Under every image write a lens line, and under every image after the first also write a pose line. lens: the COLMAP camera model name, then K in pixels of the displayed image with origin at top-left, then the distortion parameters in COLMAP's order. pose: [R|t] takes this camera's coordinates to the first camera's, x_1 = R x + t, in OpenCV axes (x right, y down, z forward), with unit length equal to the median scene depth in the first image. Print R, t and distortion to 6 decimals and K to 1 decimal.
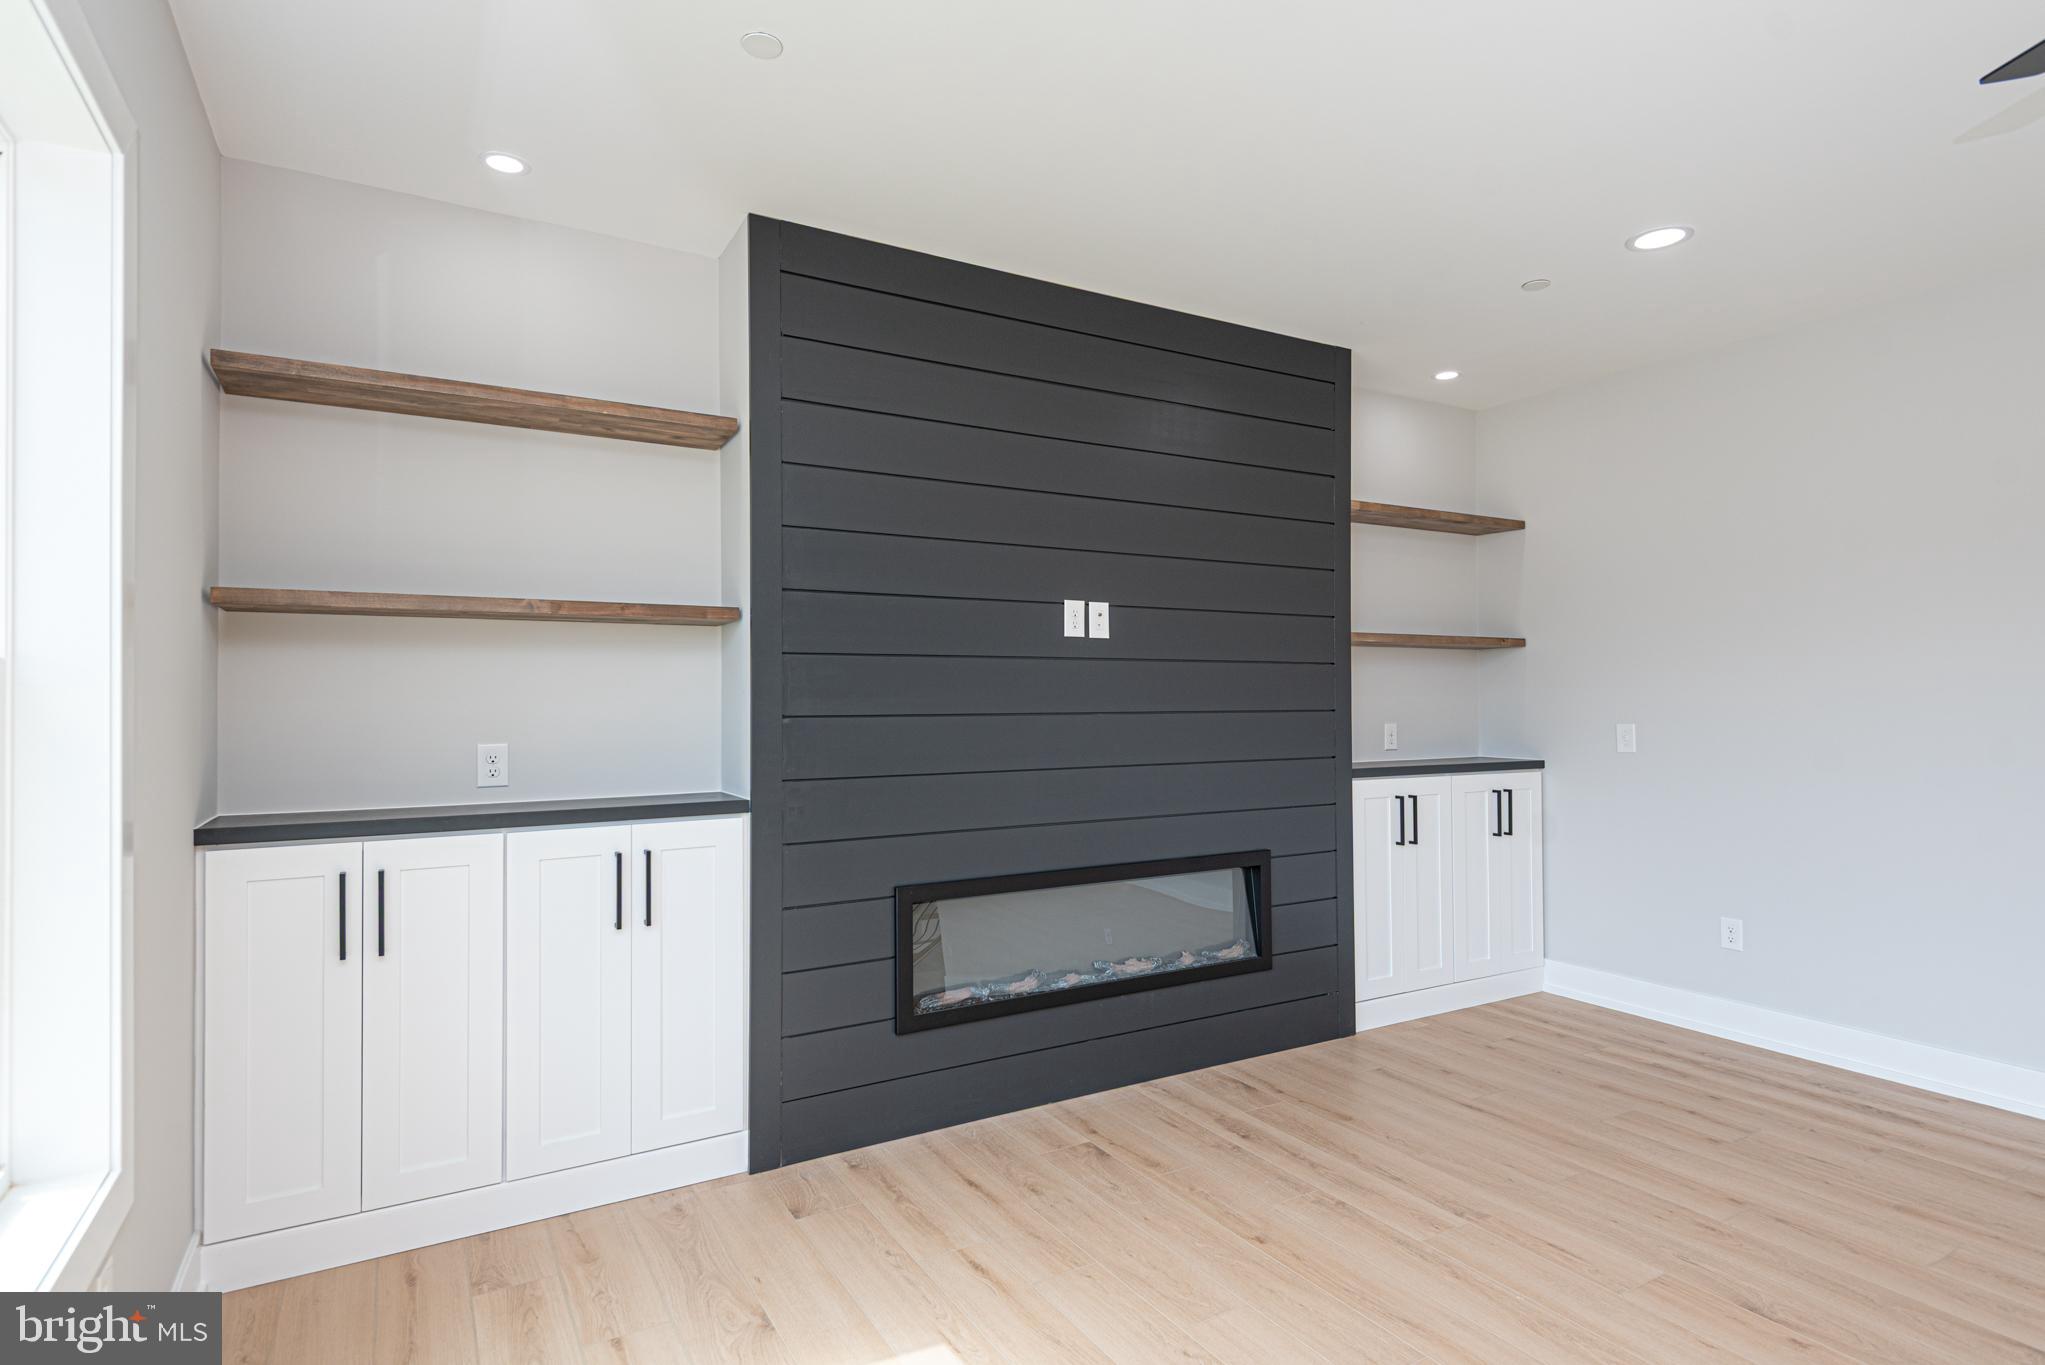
lens RADIAL K [[988.2, 0, 1001.3], [0, 988.2, 700.5], [0, 0, 1]] dist [0.004832, 0.000876]
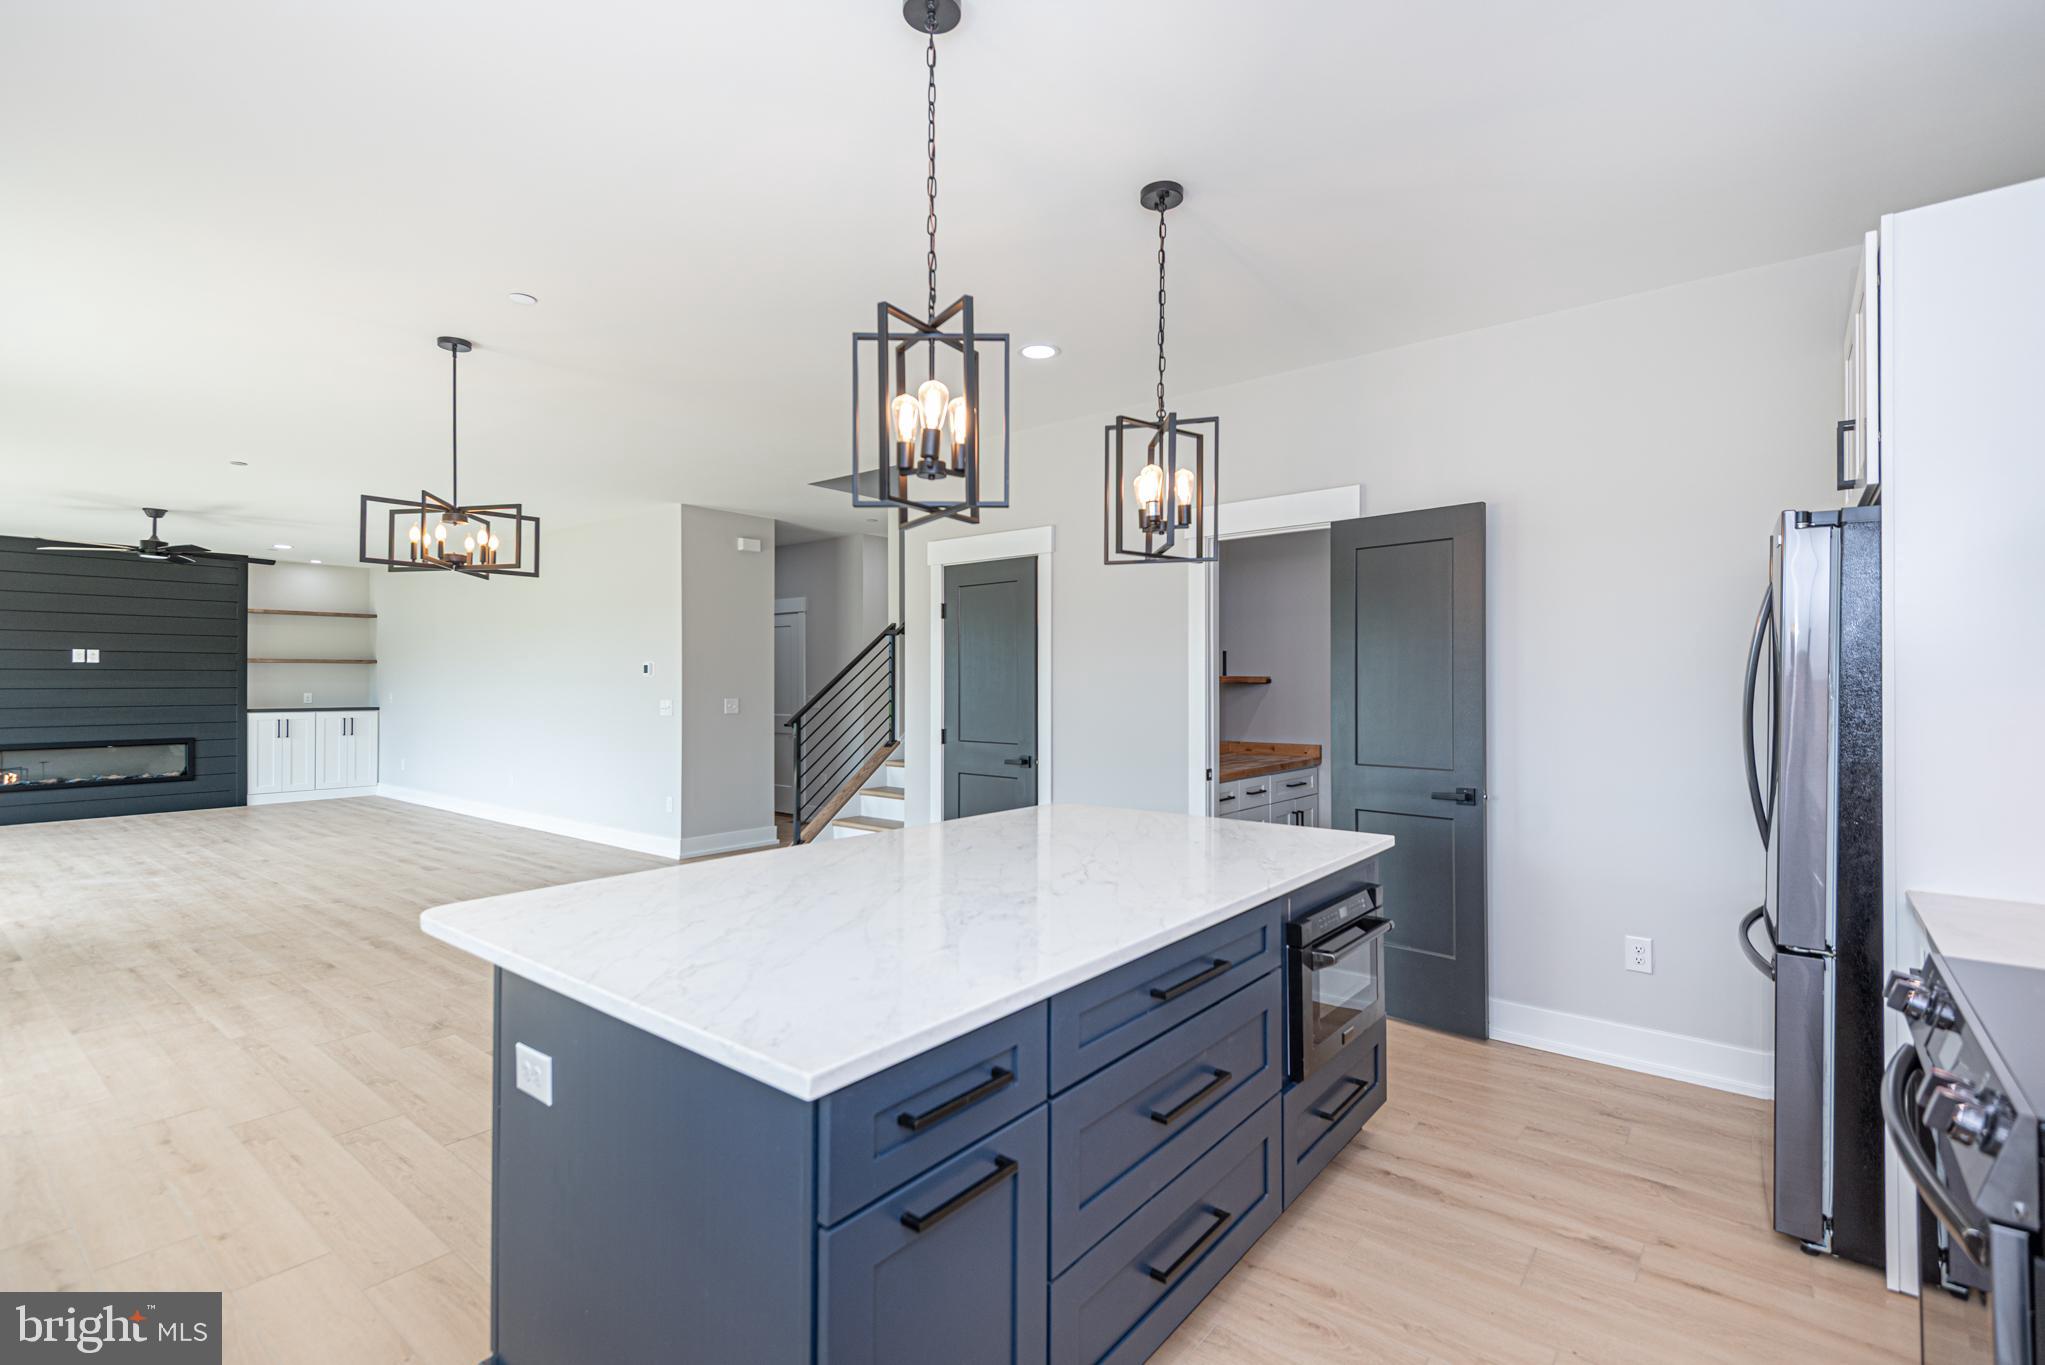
lens RADIAL K [[941.9, 0, 1021.6], [0, 941.9, 687.0], [0, 0, 1]] dist [0.015099, -0.004872]
pose [[0.931645, 0.005242, 0.363332, 1.600814], [-0.010084, 0.999884, 0.011430, -0.049710], [-0.363230, -0.014312, 0.931590, -2.546349]]
